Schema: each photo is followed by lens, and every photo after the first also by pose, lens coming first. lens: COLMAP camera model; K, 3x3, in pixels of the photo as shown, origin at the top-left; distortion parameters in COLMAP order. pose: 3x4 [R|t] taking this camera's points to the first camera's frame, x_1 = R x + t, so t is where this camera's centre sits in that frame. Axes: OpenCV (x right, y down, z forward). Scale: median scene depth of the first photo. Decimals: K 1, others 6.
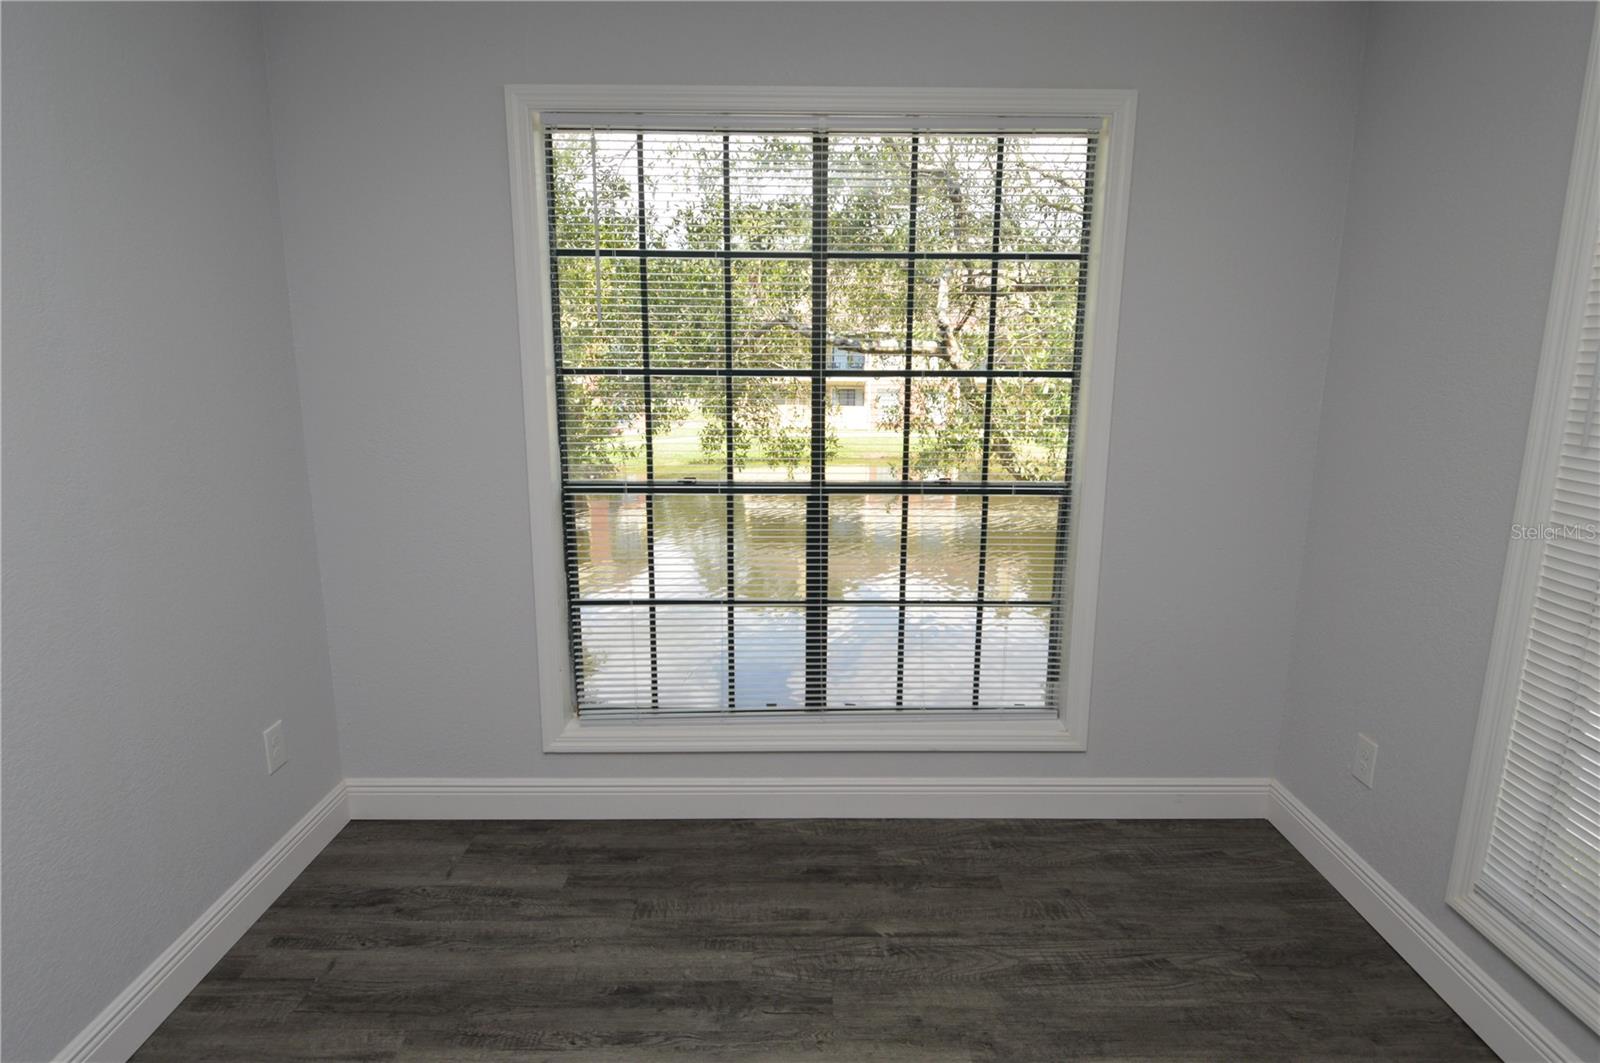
lens RADIAL K [[849.6, 0, 809.3], [0, 849.6, 534.4], [0, 0, 1]] dist [0.025609, -0.036485]
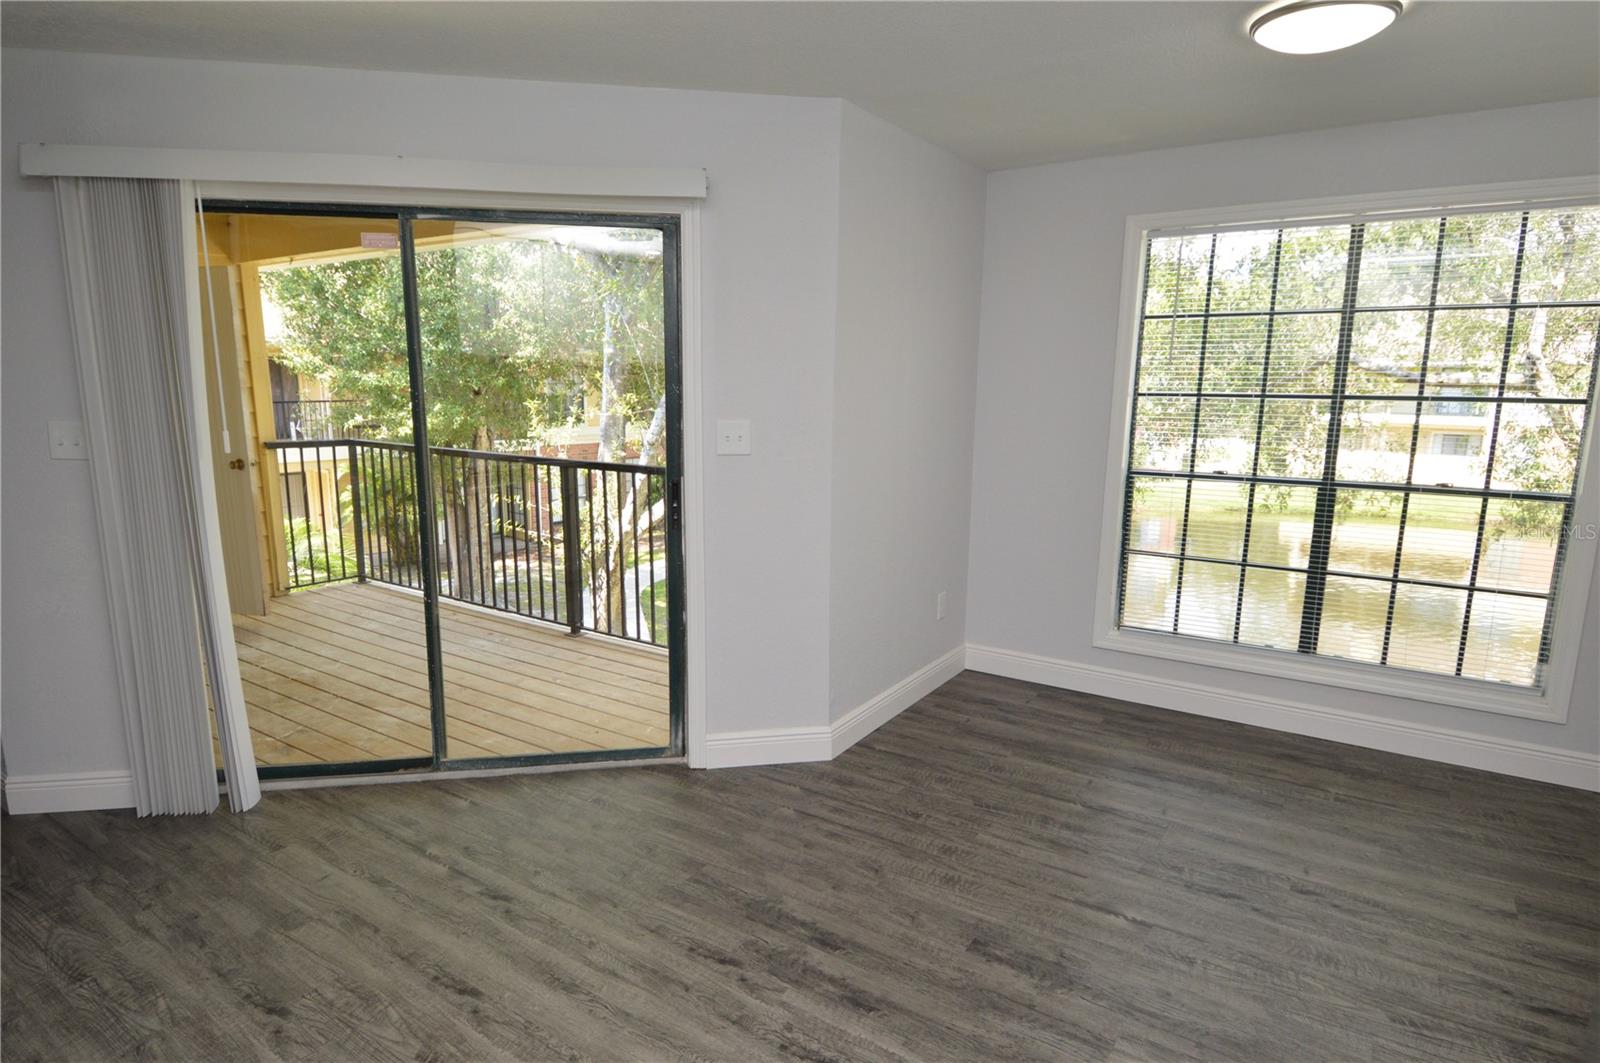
lens RADIAL K [[822.2, 0, 800.0], [0, 822.2, 531.5], [0, 0, 1]] dist [0.001529, -0.015614]
pose [[0.812508, 0.103425, -0.573702, 0.086360], [-0.123194, 0.992373, 0.004428, 0.120415], [0.569784, 0.067079, 0.819052, -0.533324]]
